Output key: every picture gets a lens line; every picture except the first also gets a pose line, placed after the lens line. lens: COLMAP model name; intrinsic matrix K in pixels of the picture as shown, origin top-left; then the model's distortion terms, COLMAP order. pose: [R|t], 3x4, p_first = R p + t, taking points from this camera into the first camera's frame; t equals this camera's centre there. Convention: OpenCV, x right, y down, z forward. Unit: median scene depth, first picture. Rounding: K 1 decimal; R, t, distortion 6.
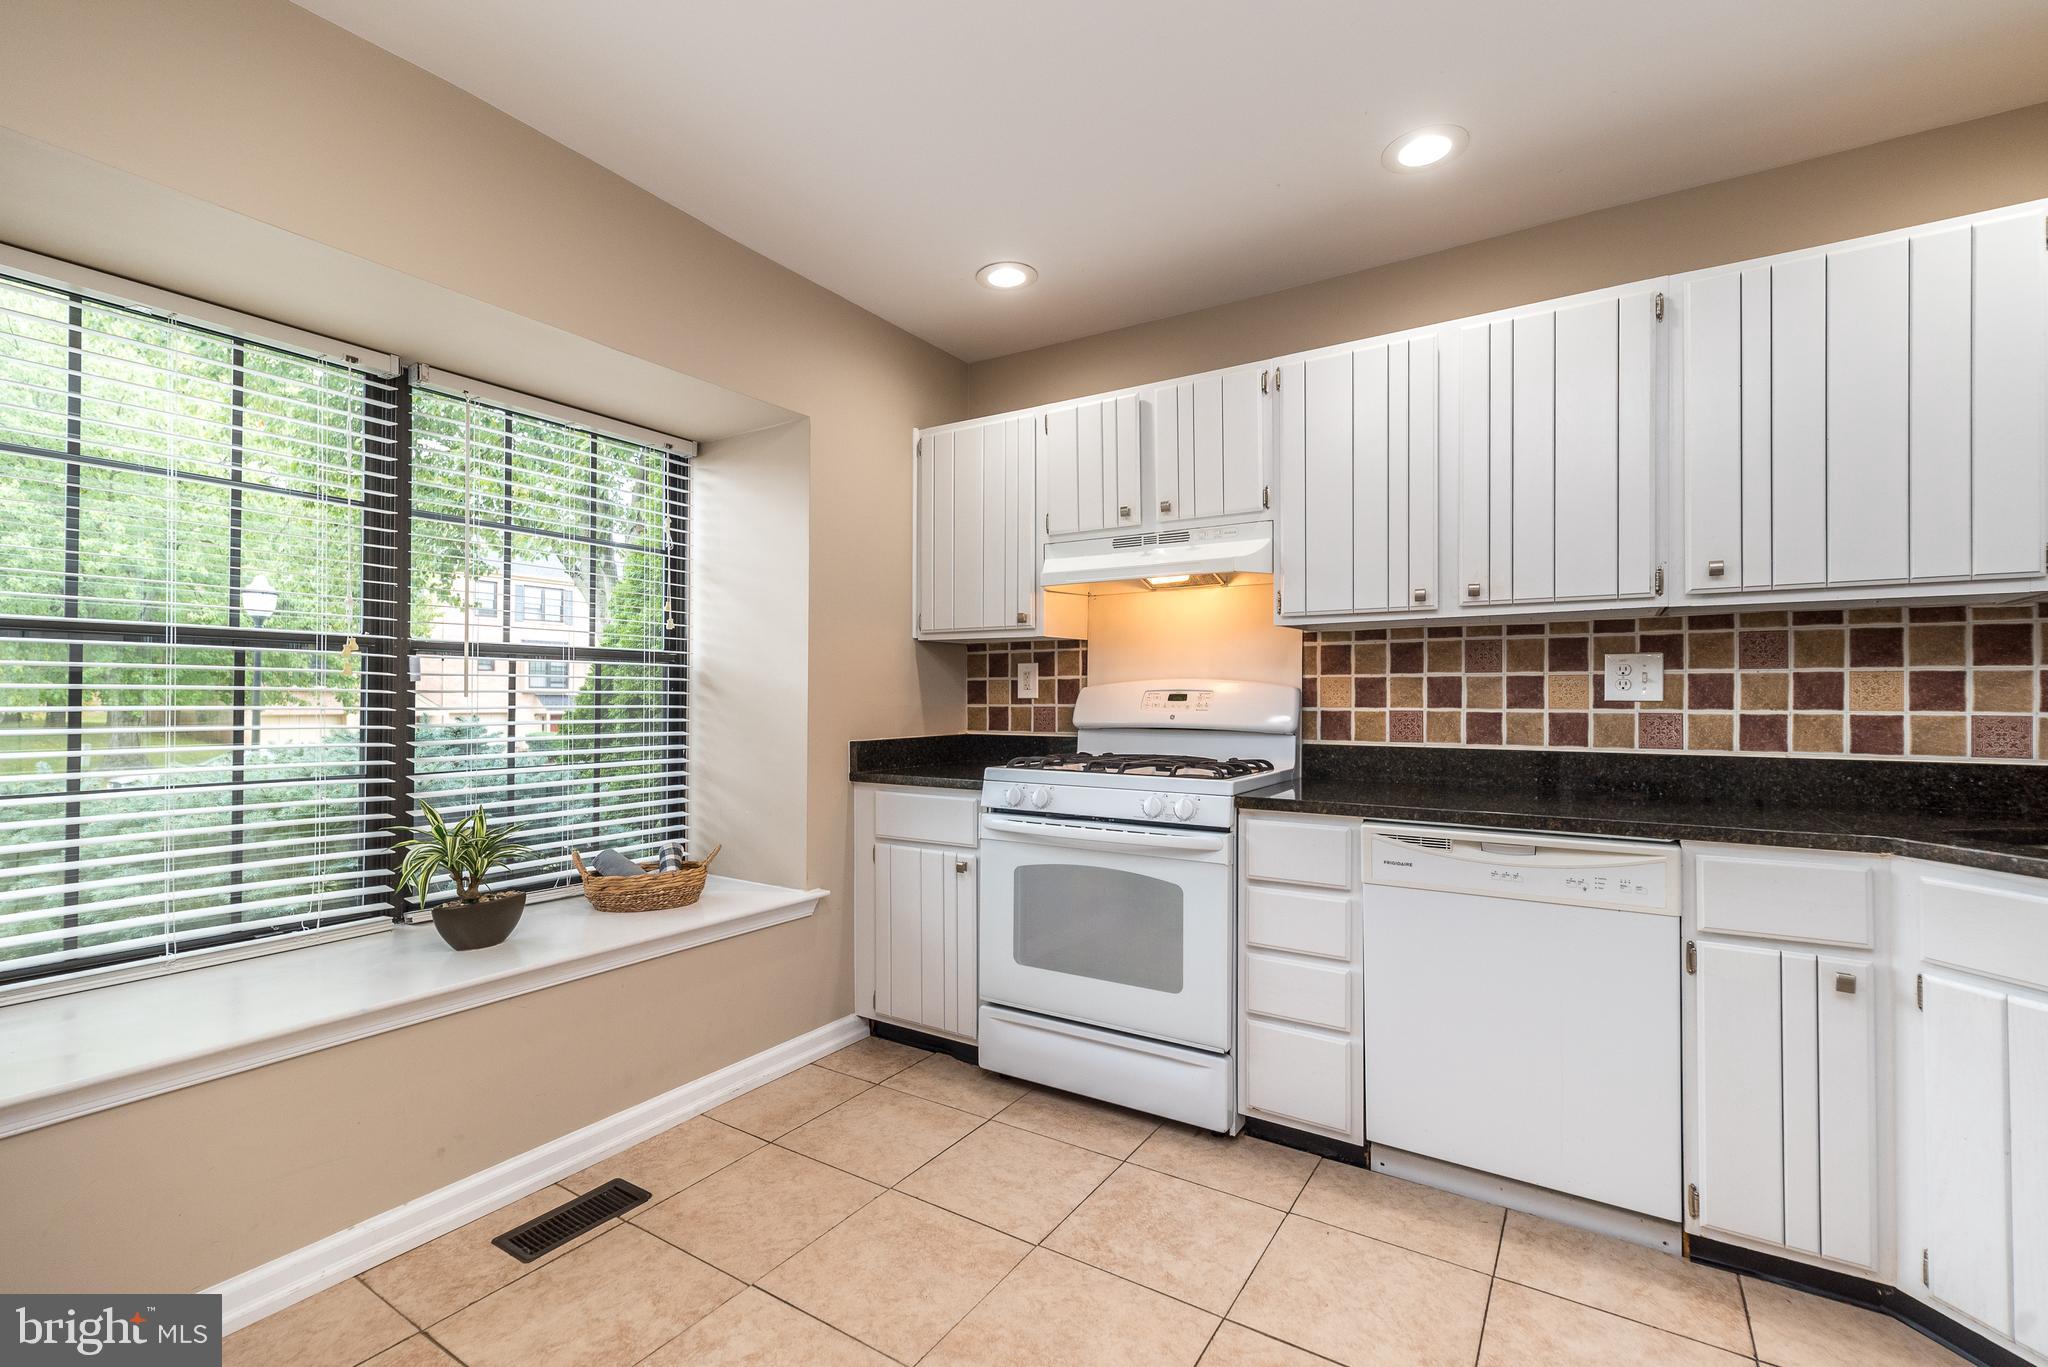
lens RADIAL K [[881.8, 0, 1035.6], [0, 881.8, 693.2], [0, 0, 1]] dist [0.008946, 0.000116]
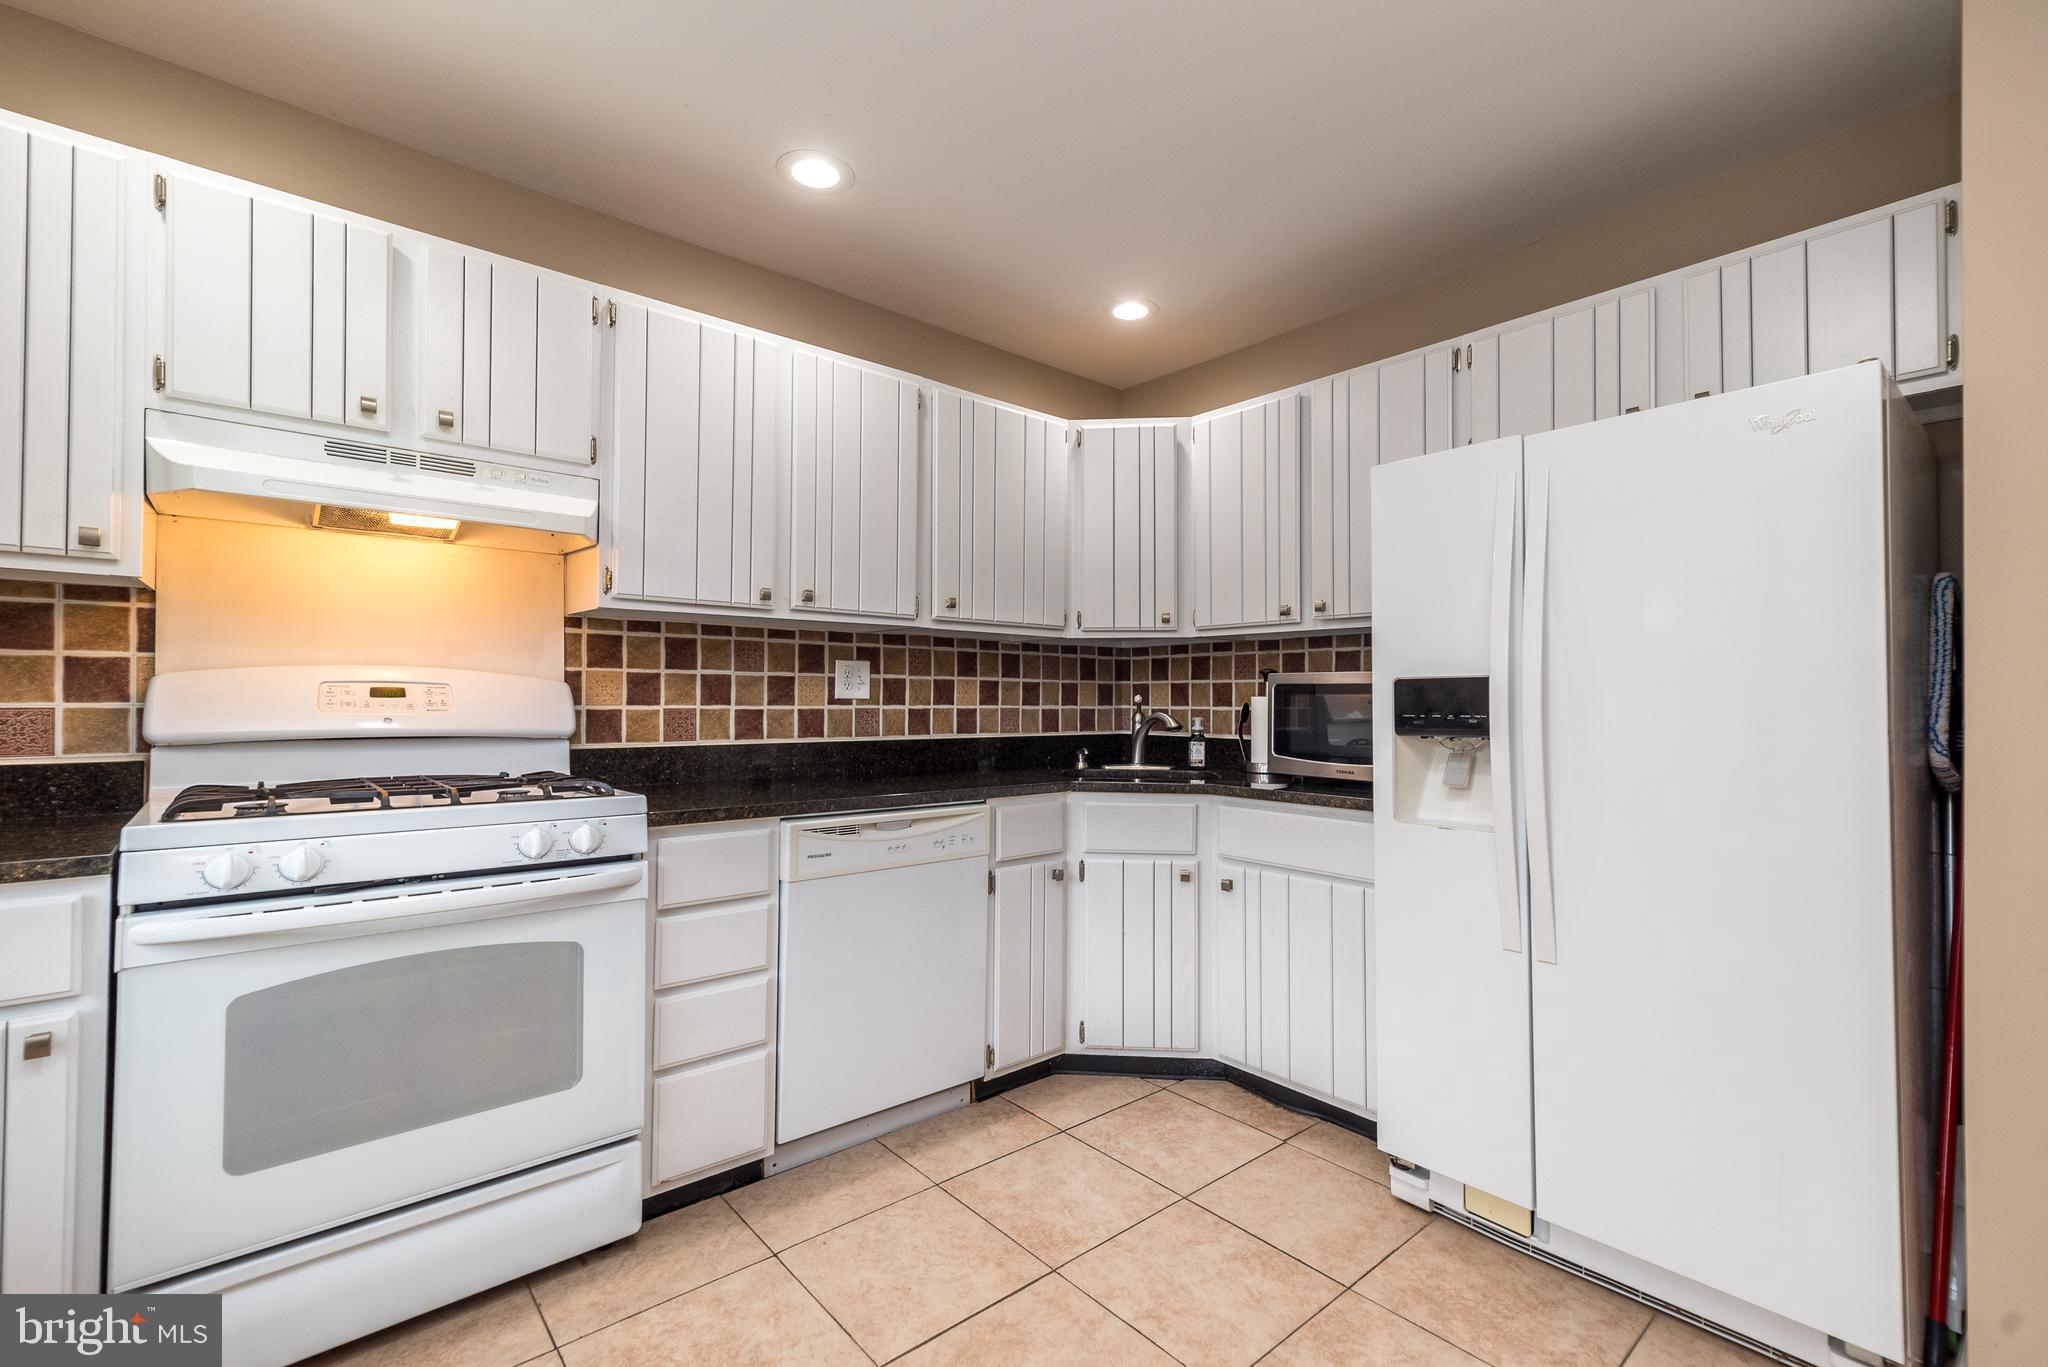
lens RADIAL K [[881.8, 0, 1015.0], [0, 881.8, 691.3], [0, 0, 1]] dist [0.008946, 0.000116]
pose [[0.310107, 0.009072, 0.950658, -0.440367], [-0.011111, 0.999921, -0.005918, 0.003177], [-0.950637, -0.008727, 0.310183, 0.410209]]
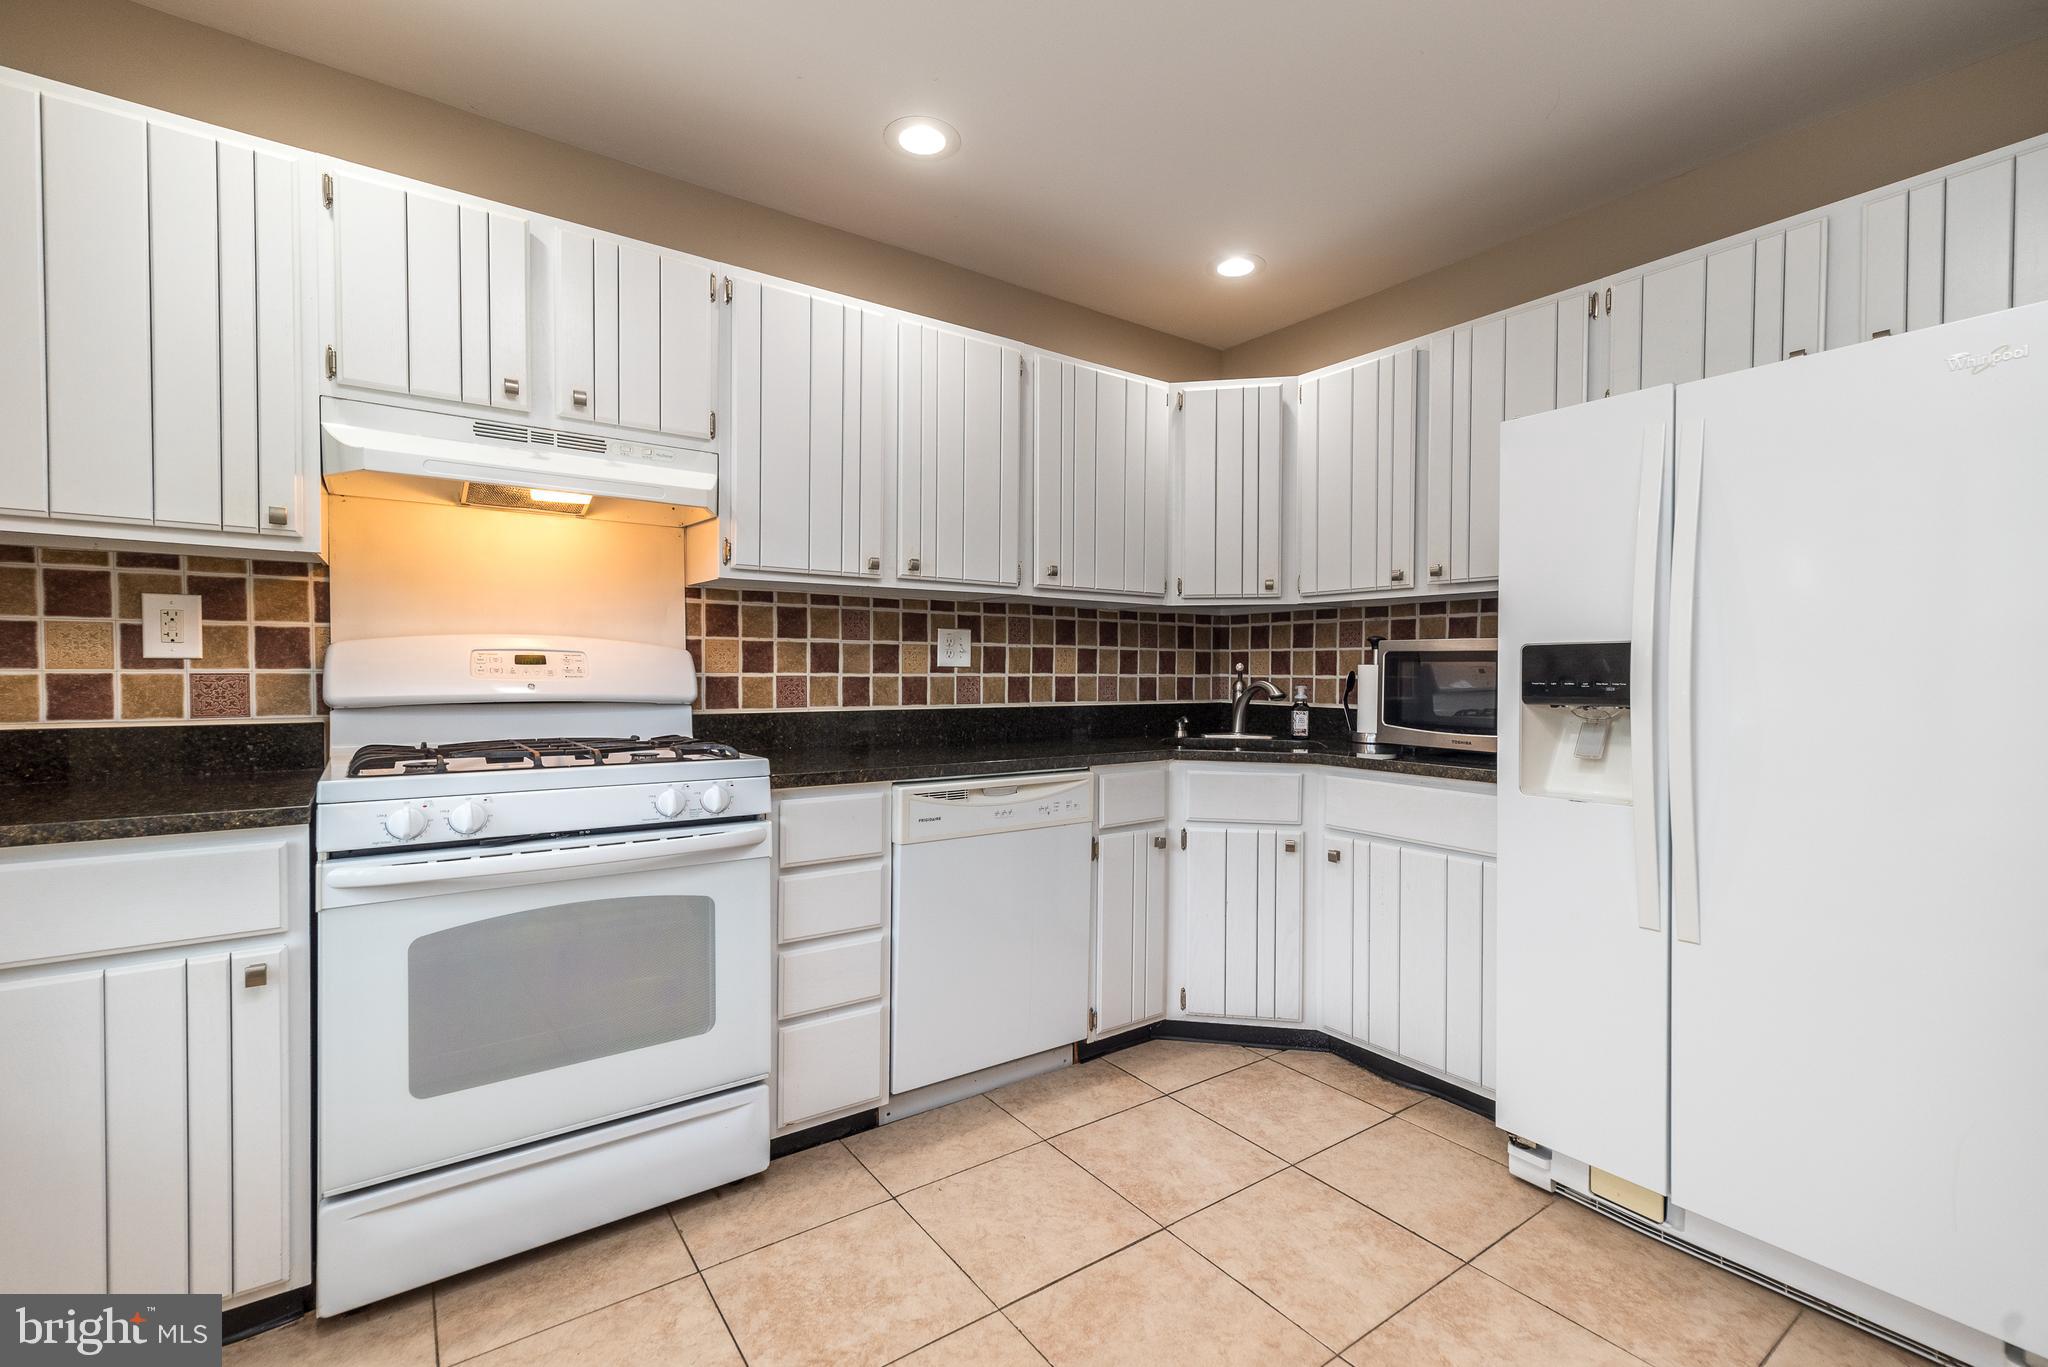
lens RADIAL K [[881.8, 0, 1017.8], [0, 881.8, 689.7], [0, 0, 1]] dist [0.008946, 0.000116]
pose [[0.393059, -0.020922, 0.919275, -0.453657], [-0.011445, 0.999552, 0.027643, 0.005803], [-0.919442, -0.021387, 0.392644, 0.434568]]
